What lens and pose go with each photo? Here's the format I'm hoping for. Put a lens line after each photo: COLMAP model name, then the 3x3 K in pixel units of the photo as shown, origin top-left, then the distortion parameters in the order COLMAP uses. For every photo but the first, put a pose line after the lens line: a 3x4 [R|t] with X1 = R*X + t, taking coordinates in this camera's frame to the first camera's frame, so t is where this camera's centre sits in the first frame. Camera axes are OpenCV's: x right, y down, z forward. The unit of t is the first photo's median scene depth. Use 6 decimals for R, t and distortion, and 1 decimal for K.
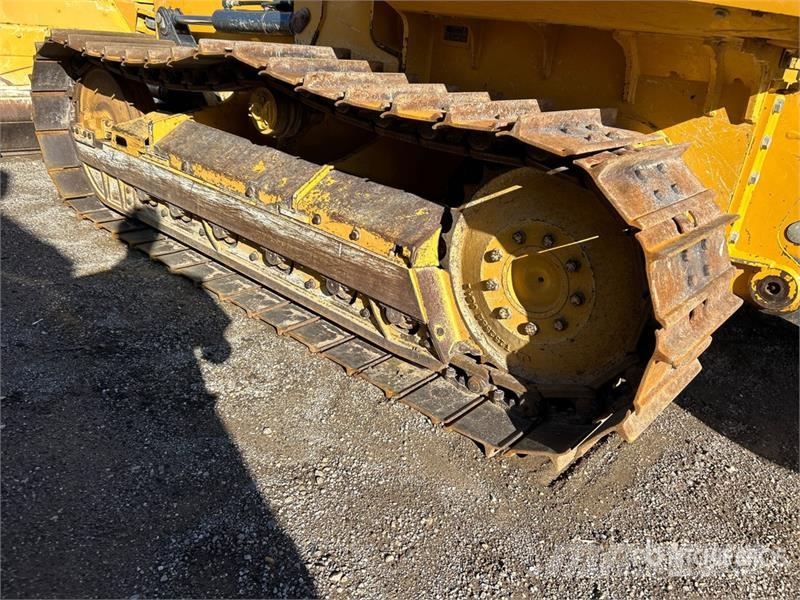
lens RADIAL K [[608.2, 0, 400.7], [0, 608.2, 303.2], [0, 0, 1]] dist [0.080661, -0.130198]
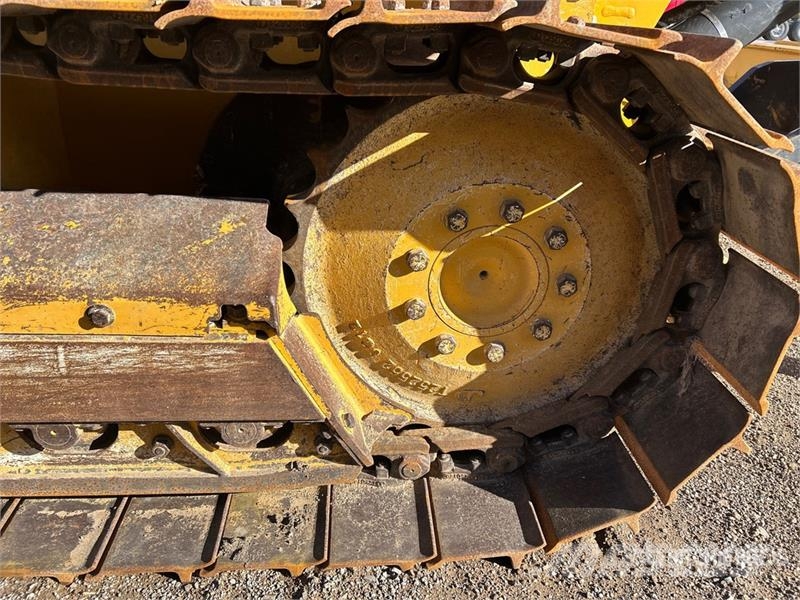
lens RADIAL K [[608.2, 0, 400.7], [0, 608.2, 303.2], [0, 0, 1]] dist [0.080661, -0.130198]
pose [[0.685812, -0.368874, 0.627370, -0.212463], [0.311231, 0.927884, 0.205344, -0.151897], [-0.657873, 0.054430, 0.751159, 0.538106]]
